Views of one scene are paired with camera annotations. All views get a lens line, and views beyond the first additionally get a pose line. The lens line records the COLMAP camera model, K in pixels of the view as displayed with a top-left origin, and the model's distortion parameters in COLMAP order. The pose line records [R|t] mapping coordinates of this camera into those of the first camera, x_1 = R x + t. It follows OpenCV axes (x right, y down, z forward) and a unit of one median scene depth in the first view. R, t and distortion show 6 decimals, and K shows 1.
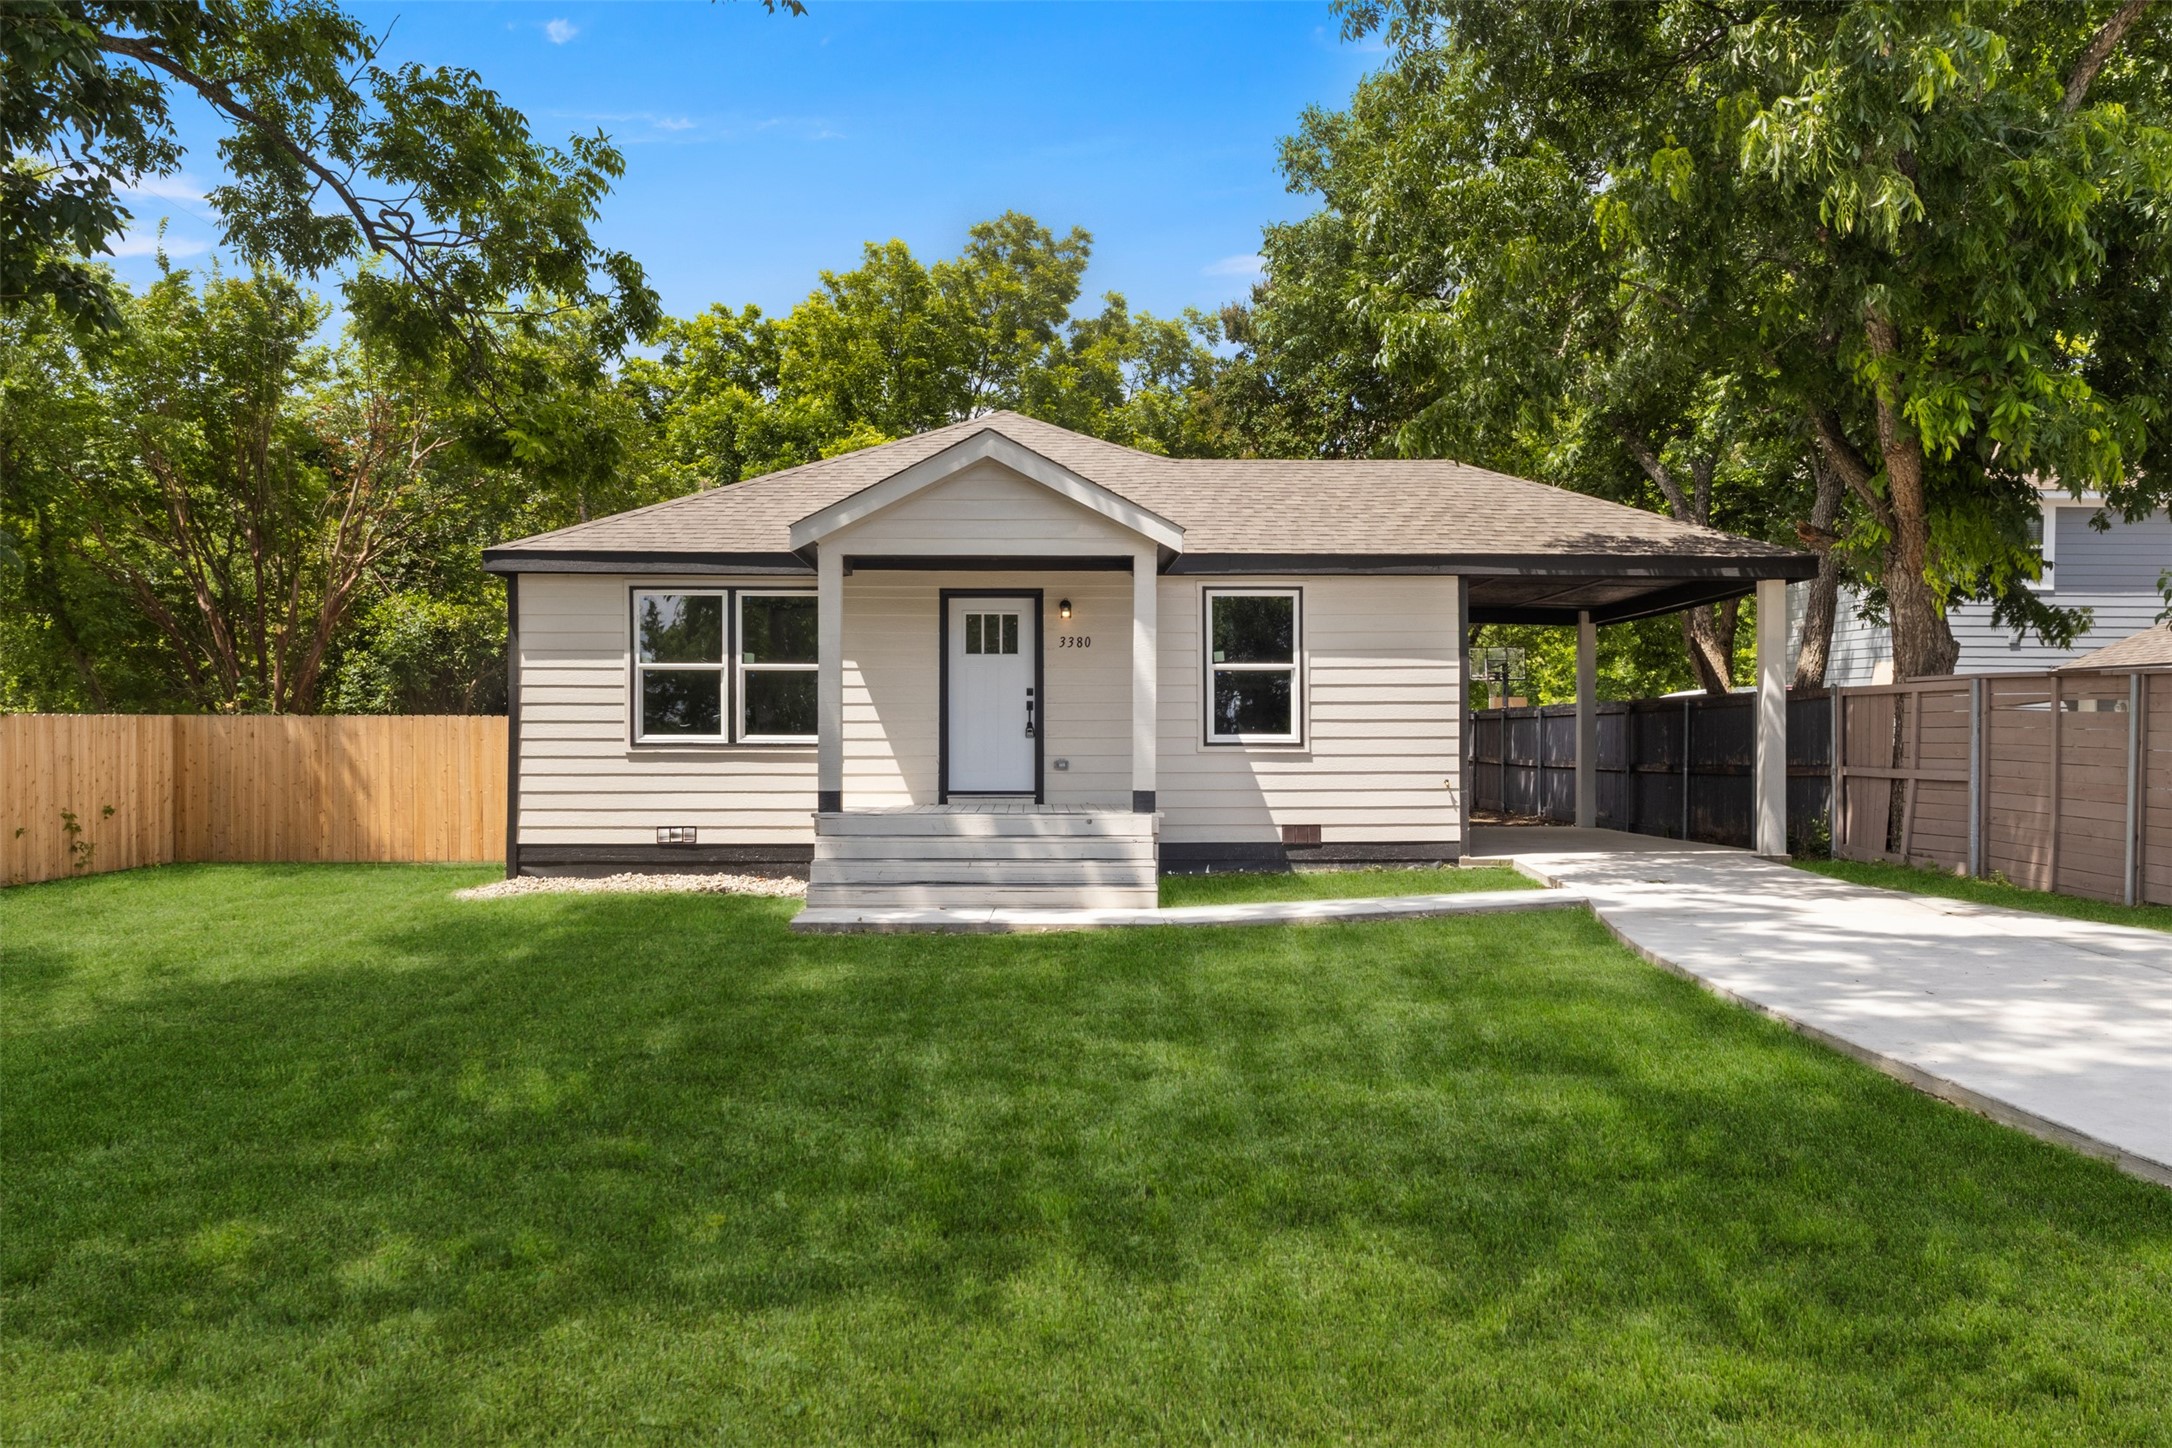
lens RADIAL K [[1511.1, 0, 1080.9], [0, 1511.1, 764.7], [0, 0, 1]] dist [-0.001138, -0.000686]
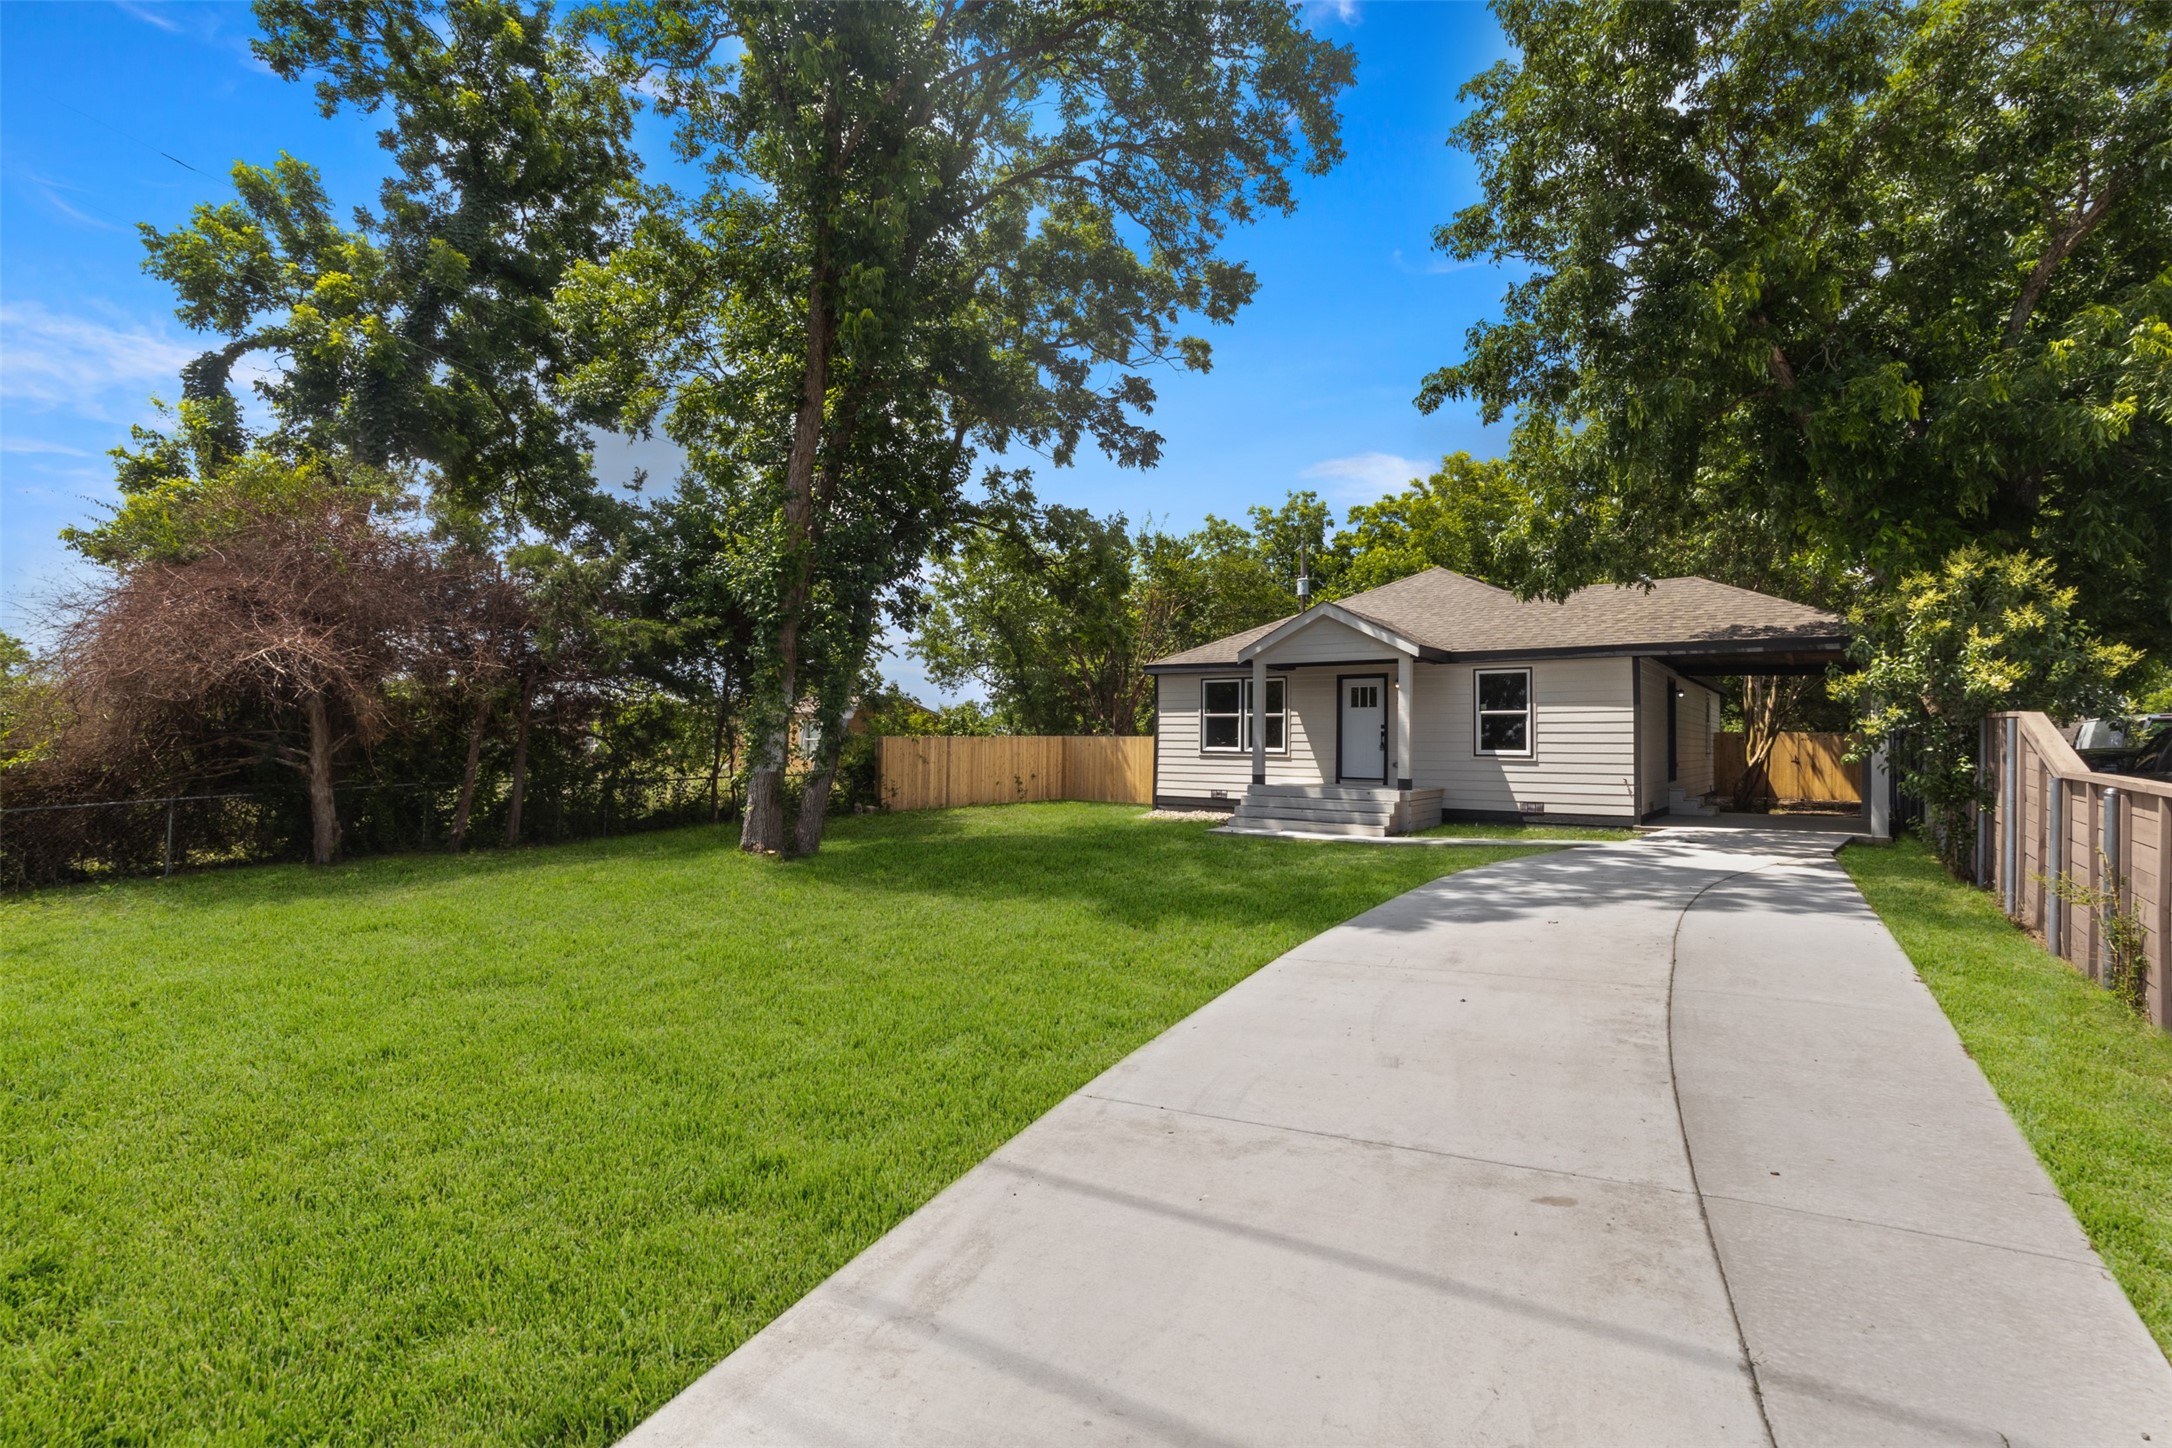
lens RADIAL K [[1004.4, 0, 1084.6], [0, 1004.4, 722.0], [0, 0, 1]] dist [-0.001471, 0.000428]
pose [[0.790057, -0.005149, -0.613011, 0.452137], [-0.019416, 0.999253, -0.033418, -0.004025], [0.612725, 0.038304, 0.789367, -0.243188]]
